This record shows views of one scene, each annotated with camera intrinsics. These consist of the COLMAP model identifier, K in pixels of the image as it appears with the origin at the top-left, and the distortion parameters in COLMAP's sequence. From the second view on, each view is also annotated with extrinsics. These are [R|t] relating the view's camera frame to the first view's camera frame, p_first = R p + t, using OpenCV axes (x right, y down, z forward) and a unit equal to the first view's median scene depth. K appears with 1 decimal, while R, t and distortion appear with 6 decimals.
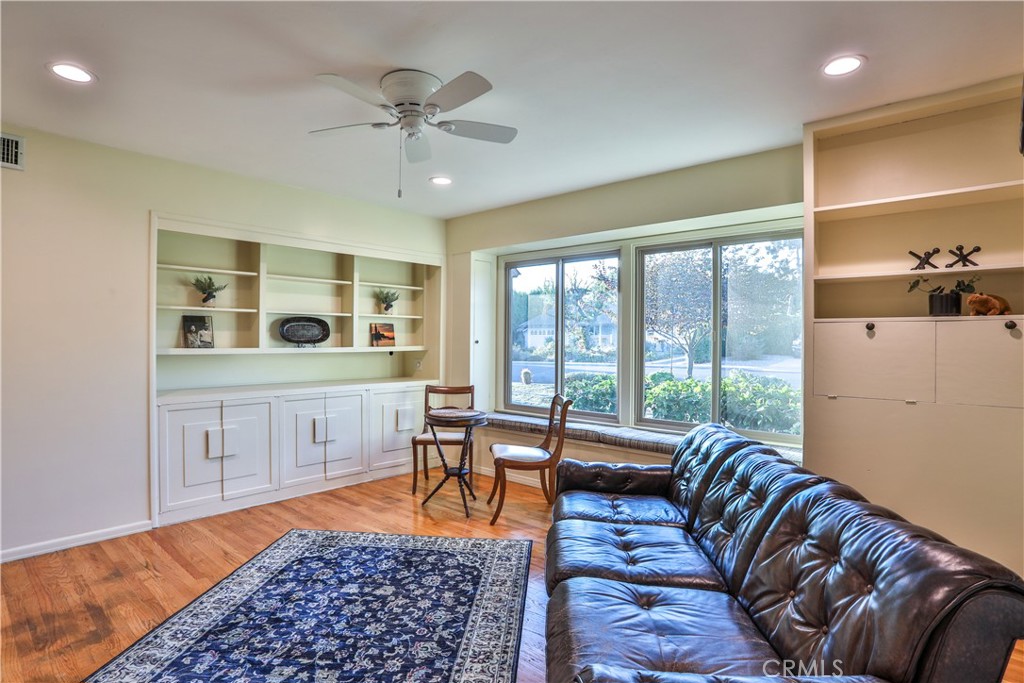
lens RADIAL K [[513.5, 0, 507.0], [0, 513.5, 337.6], [0, 0, 1]] dist [-0.038550, 0.001386]
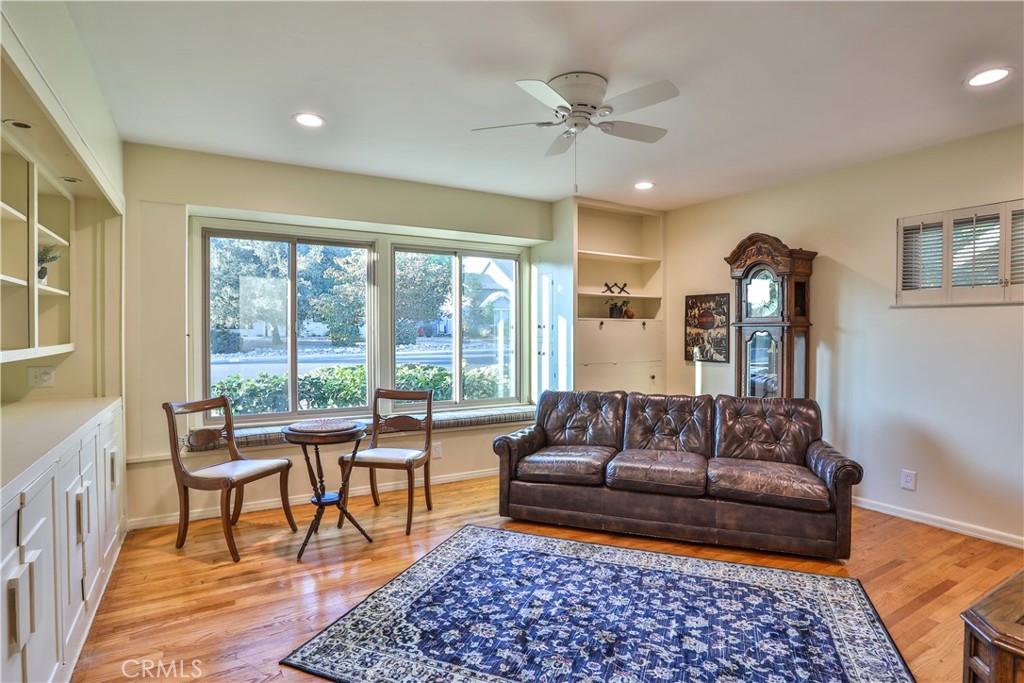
lens RADIAL K [[513.5, 0, 507.0], [0, 513.5, 337.6], [0, 0, 1]] dist [-0.038550, 0.001386]
pose [[0.315565, -0.017263, 0.948747, -1.062001], [-0.001296, 0.999826, 0.018624, -0.003489], [-0.948903, -0.007107, 0.315488, 0.698779]]
